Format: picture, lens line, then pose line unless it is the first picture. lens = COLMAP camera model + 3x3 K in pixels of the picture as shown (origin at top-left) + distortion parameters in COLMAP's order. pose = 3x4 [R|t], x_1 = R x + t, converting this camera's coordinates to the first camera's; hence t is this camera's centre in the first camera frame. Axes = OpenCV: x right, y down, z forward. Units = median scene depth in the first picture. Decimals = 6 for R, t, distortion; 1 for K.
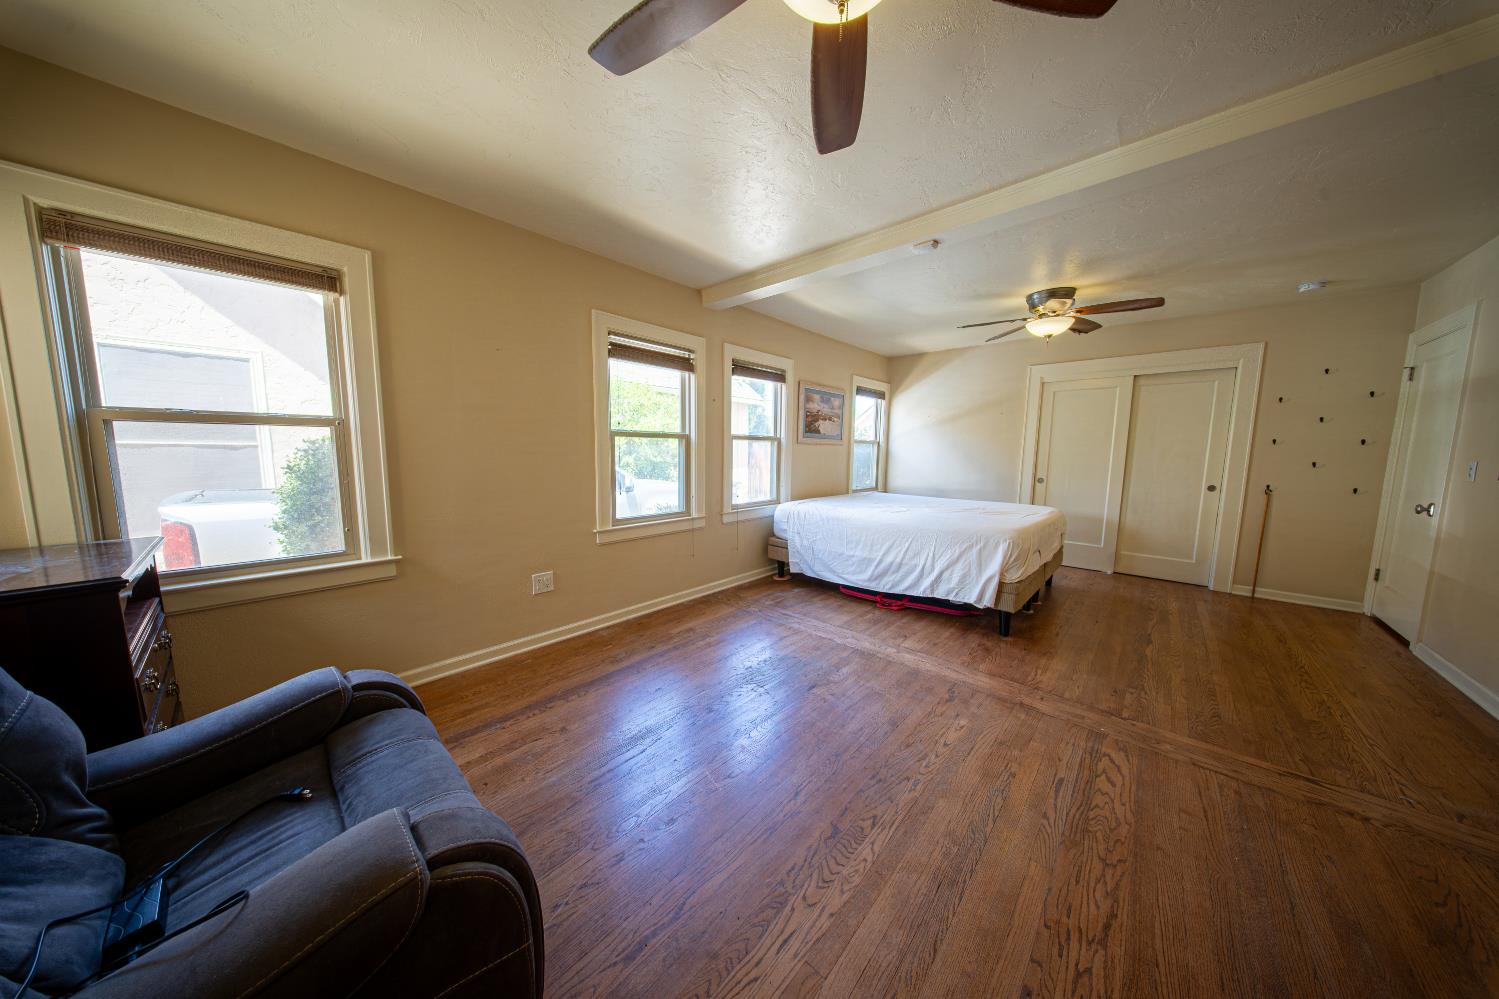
lens RADIAL K [[440.7, 0, 755.4], [0, 440.7, 495.1], [0, 0, 1]] dist [-0.002624, -0.000226]
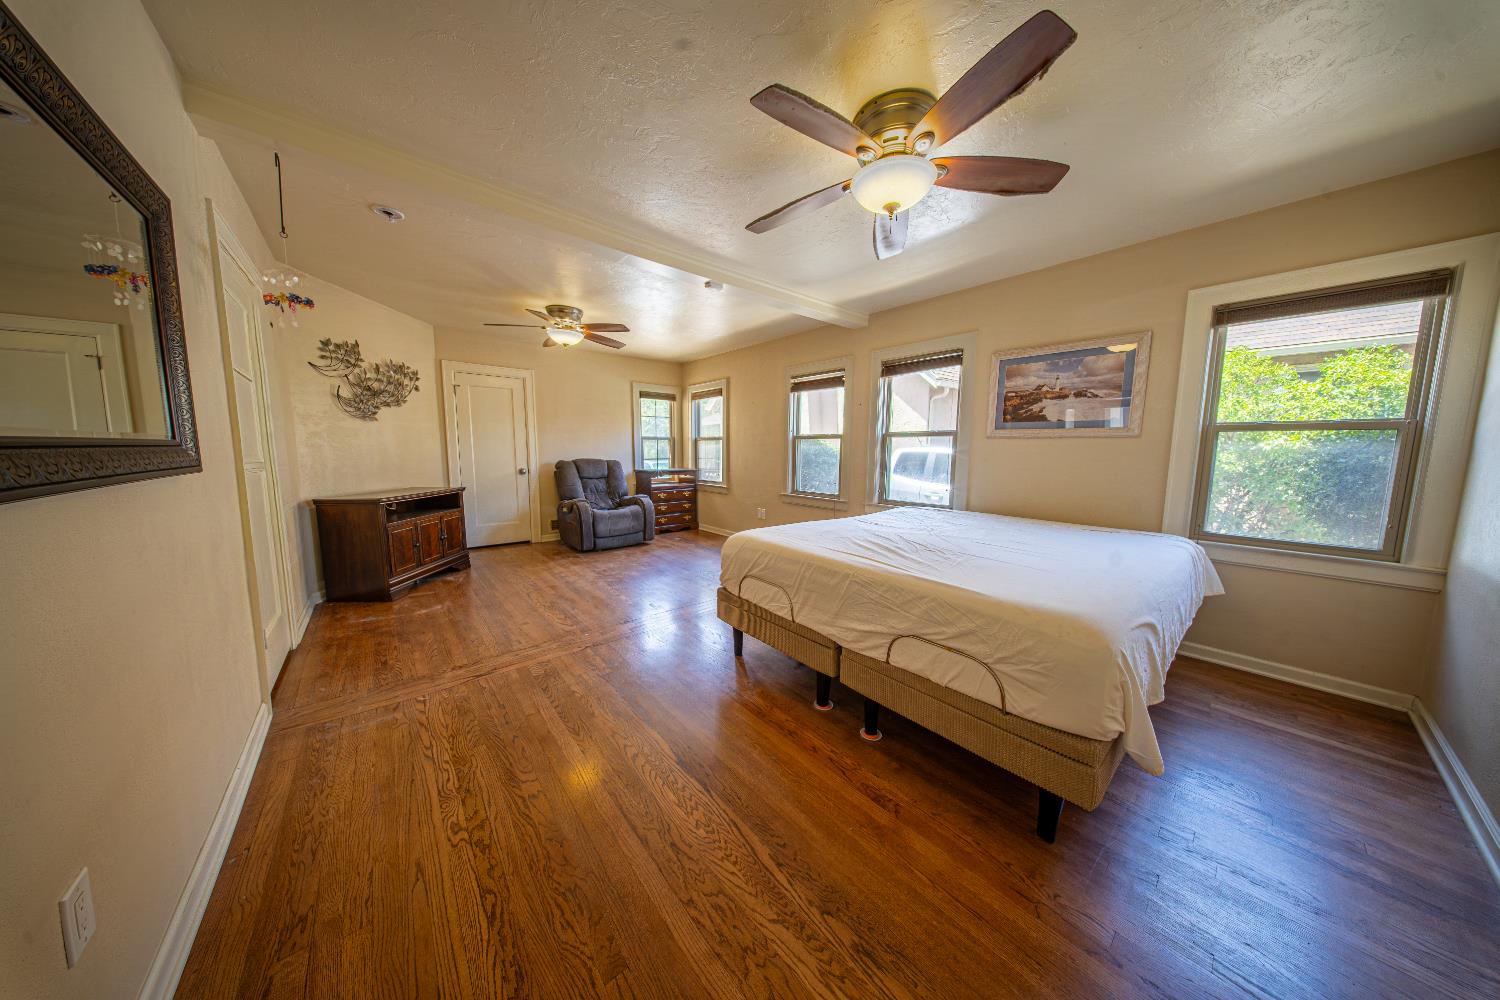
lens RADIAL K [[441.0, 0, 760.4], [0, 441.0, 498.0], [0, 0, 1]] dist [-0.002624, -0.000226]
pose [[-0.113004, 0.100552, -0.988494, 0.892631], [-0.110543, 0.987417, 0.113079, -0.056912], [0.987426, 0.122050, -0.100467, 0.699671]]
